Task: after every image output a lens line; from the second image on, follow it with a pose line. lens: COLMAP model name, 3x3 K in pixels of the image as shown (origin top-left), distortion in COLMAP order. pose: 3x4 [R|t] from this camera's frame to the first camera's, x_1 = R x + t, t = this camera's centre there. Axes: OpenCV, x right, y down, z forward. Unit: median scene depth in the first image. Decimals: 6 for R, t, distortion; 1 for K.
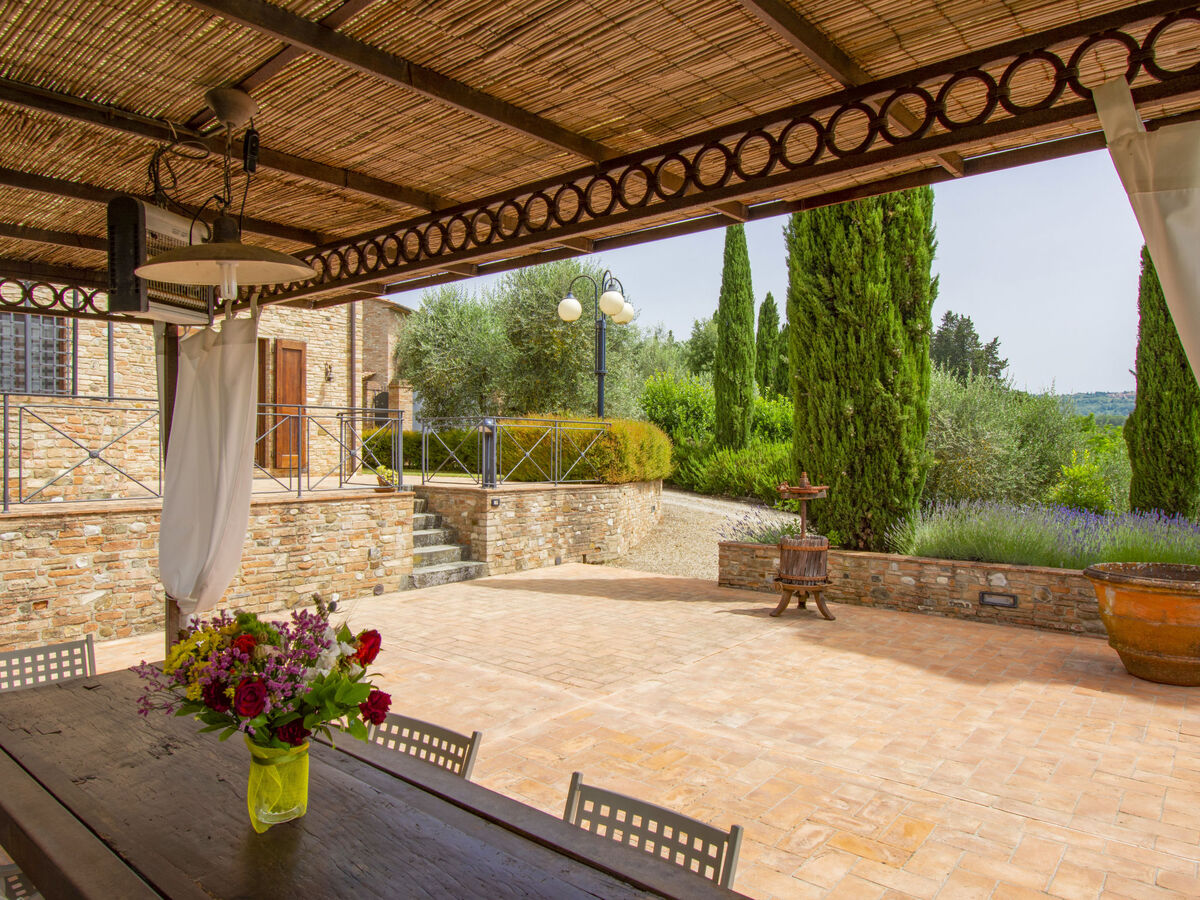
lens RADIAL K [[783.5, 0, 605.6], [0, 783.5, 459.7], [0, 0, 1]] dist [-0.006516, -0.016889]
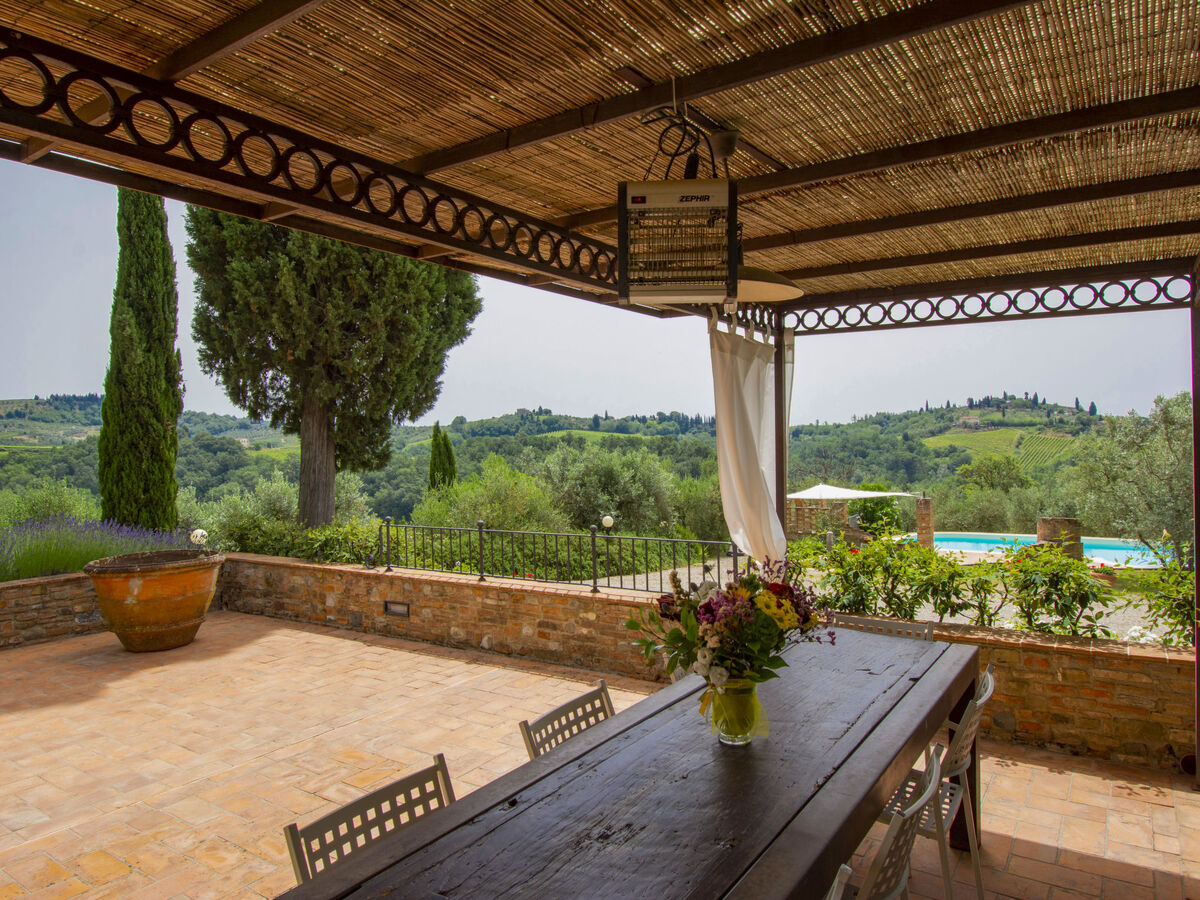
lens RADIAL K [[783.5, 0, 601.8], [0, 783.5, 441.4], [0, 0, 1]] dist [-0.006516, -0.016889]
pose [[-0.098372, 0.004310, 0.995140, -0.733405], [0.039413, 0.999223, -0.000432, -0.007362], [-0.994369, 0.039179, -0.098465, 0.592698]]
